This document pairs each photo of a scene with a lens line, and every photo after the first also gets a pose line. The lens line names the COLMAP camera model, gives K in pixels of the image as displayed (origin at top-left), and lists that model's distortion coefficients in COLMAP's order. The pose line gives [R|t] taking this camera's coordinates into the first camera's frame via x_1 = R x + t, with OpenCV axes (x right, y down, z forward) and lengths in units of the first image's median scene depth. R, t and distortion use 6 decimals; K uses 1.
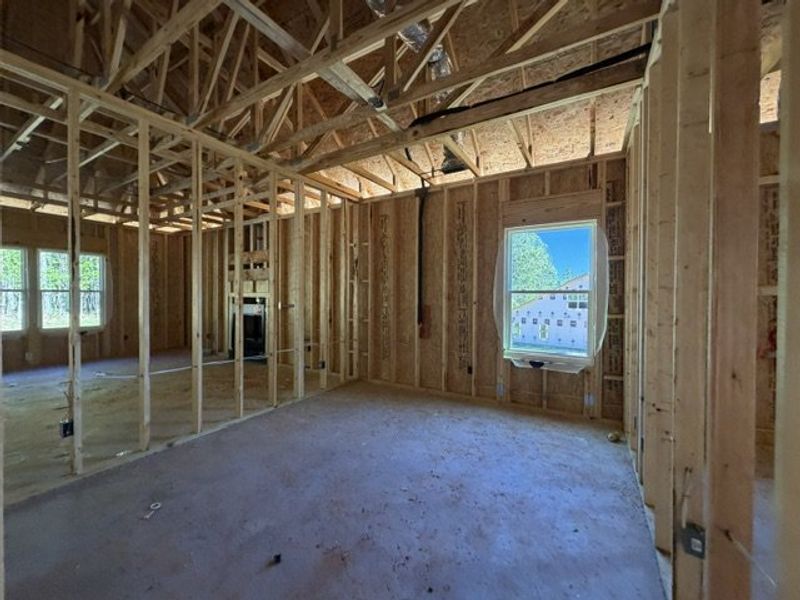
lens RADIAL K [[320.3, 0, 400.3], [0, 320.3, 299.7], [0, 0, 1]] dist [0.000592, -0.000109]
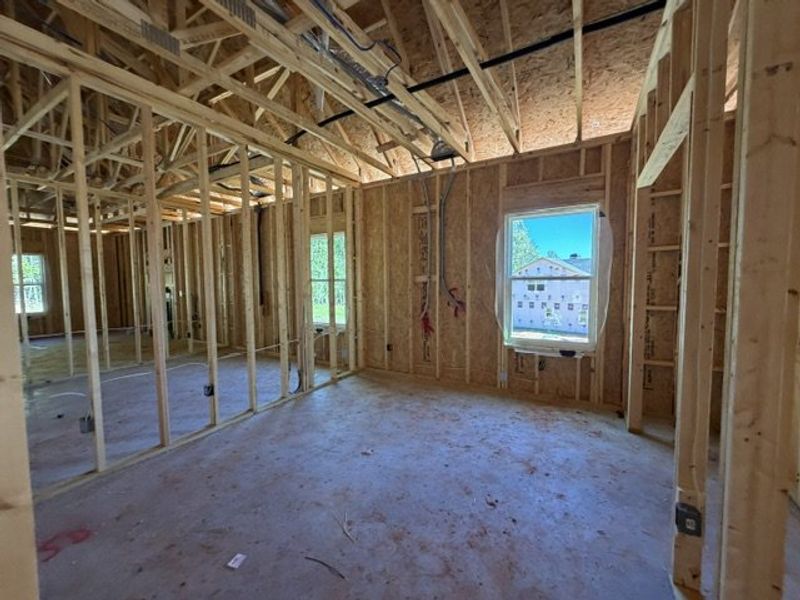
lens RADIAL K [[322.5, 0, 400.2], [0, 322.5, 302.7], [0, 0, 1]] dist [-0.001692, -0.000106]
pose [[0.999798, -0.013743, 0.014655, 0.297729], [0.013078, 0.998922, 0.044538, 0.005037], [-0.015252, -0.044338, 0.998900, -0.183425]]
